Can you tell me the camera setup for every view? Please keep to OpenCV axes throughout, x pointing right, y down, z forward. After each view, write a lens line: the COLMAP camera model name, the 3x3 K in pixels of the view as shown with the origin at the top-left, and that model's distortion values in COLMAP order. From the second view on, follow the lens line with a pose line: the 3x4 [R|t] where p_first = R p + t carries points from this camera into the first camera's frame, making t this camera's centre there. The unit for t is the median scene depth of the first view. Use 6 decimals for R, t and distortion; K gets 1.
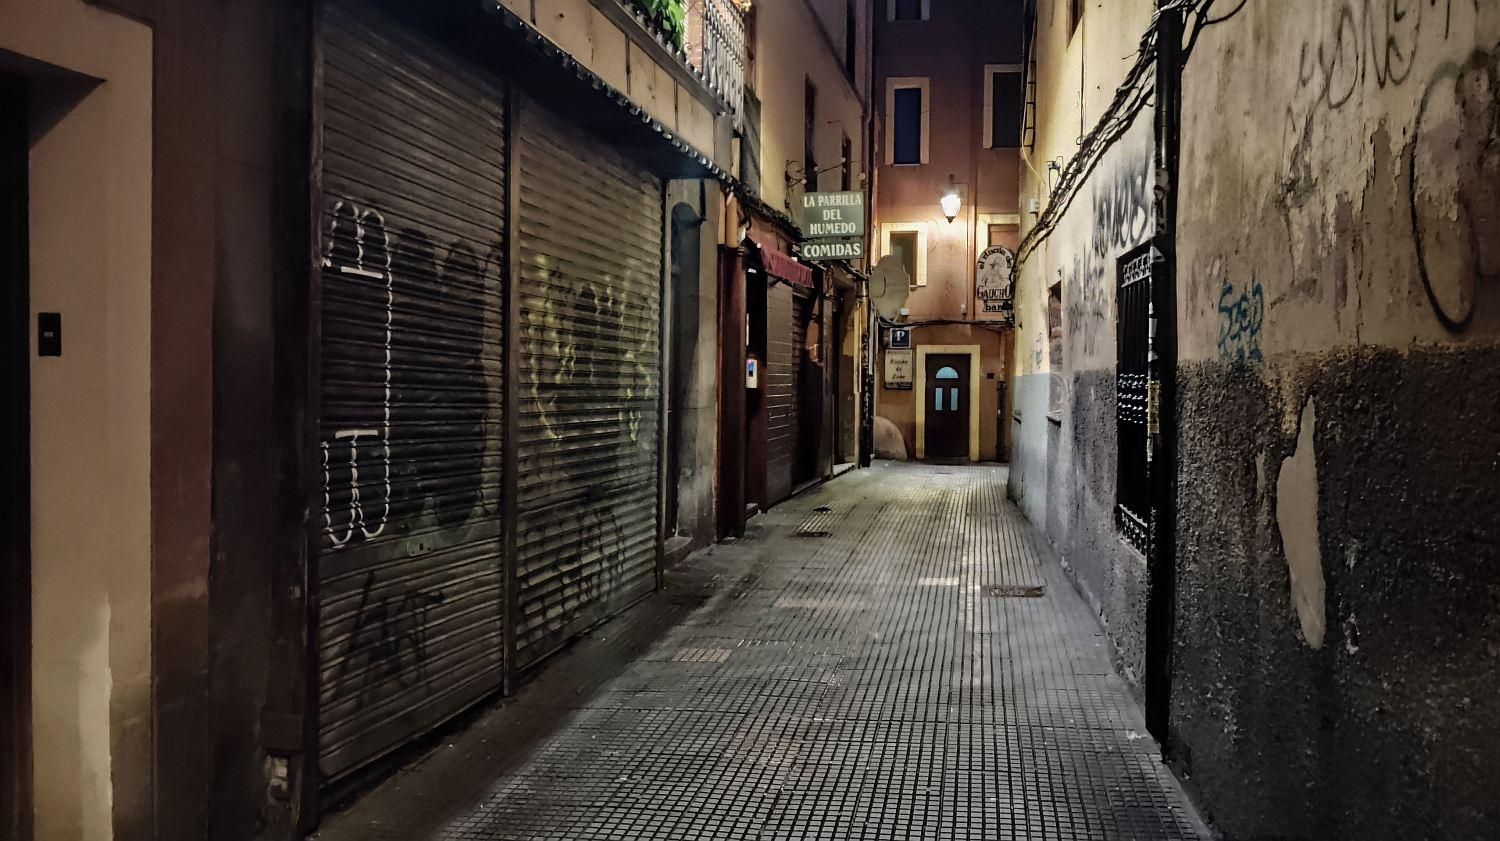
lens RADIAL K [[1215.0, 0, 748.0], [0, 1215.0, 411.5], [0, 0, 1]] dist [0.102210, -0.203801]
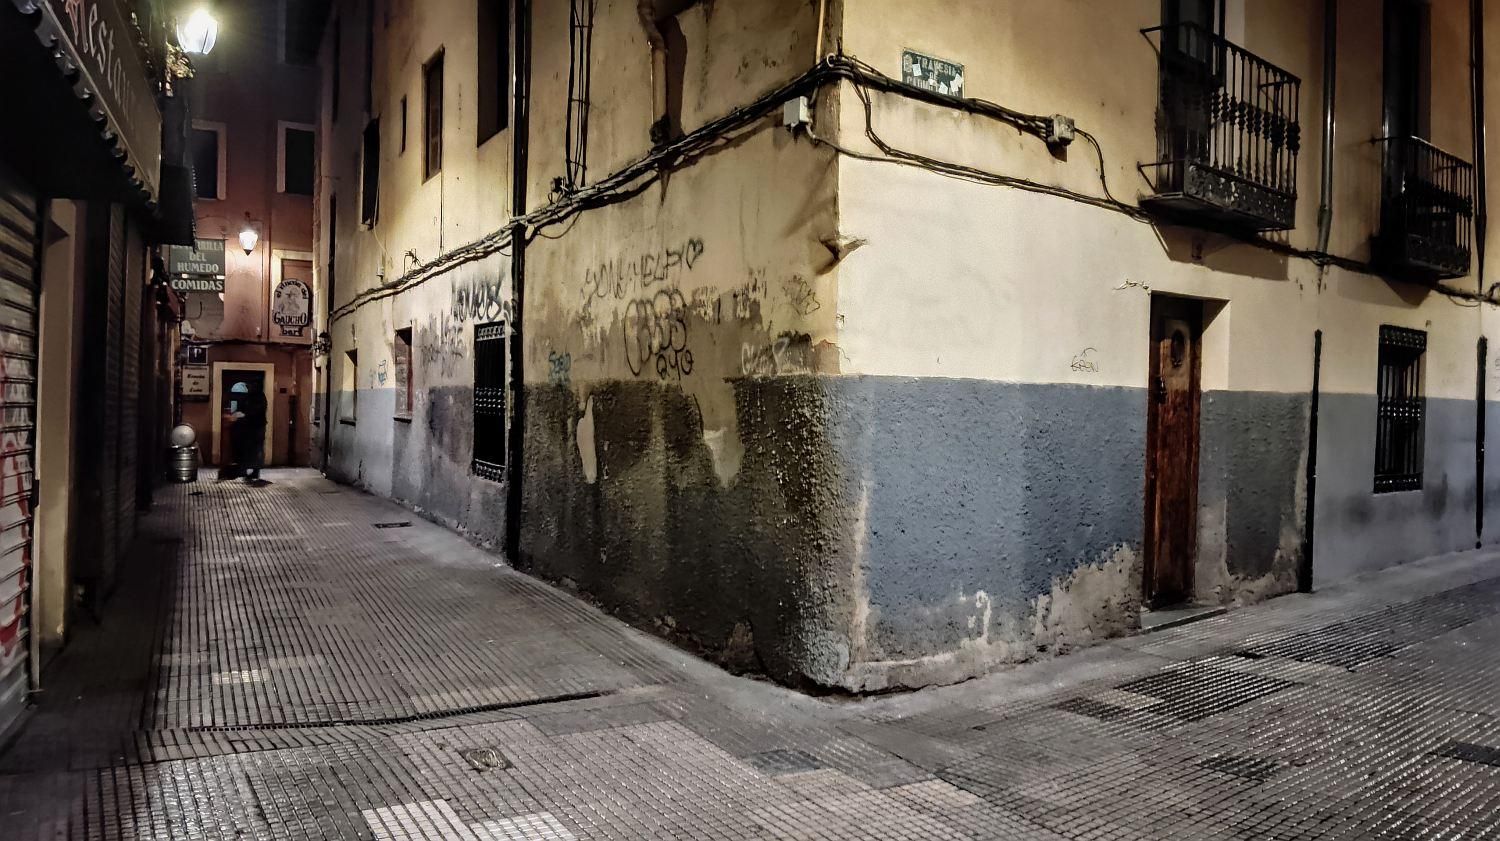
lens RADIAL K [[1213.2, 0, 750.8], [0, 1213.2, 412.3], [0, 0, 1]] dist [0.034253, -0.002036]
pose [[0.814222, 0.007649, 0.580503, -0.129703], [0.001303, 0.999887, -0.015002, 0.010427], [-0.580552, 0.012972, 0.814120, -0.223264]]
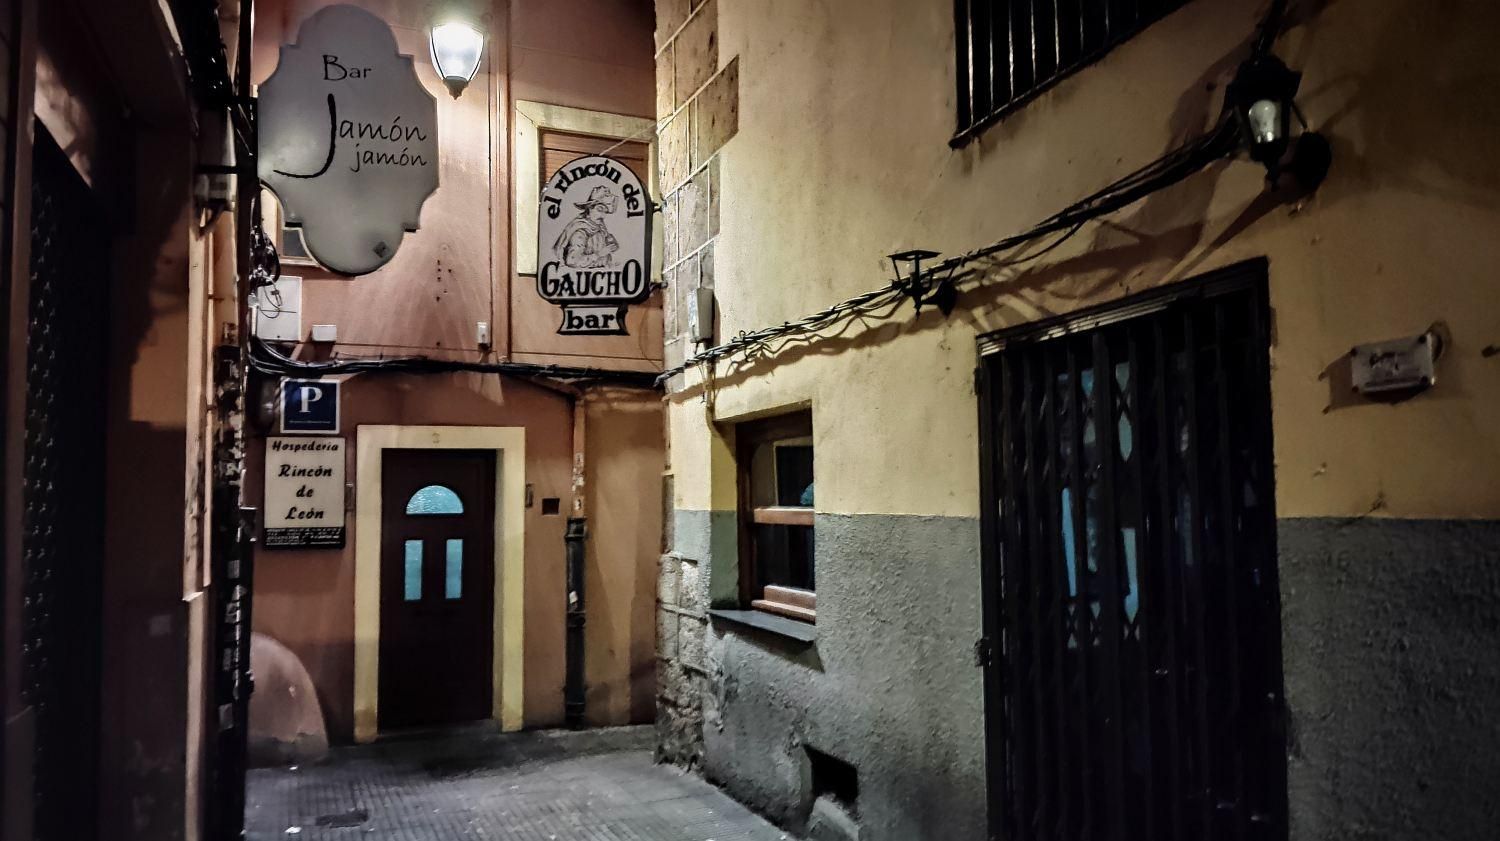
lens RADIAL K [[1232.1, 0, 746.8], [0, 1232.1, 416.9], [0, 0, 1]] dist [0.077373, -0.003027]
pose [[0.859026, 0.018909, 0.511582, 0.058172], [0.031320, 0.995504, -0.089387, -0.024223], [-0.510973, 0.092808, 0.854572, 0.749708]]
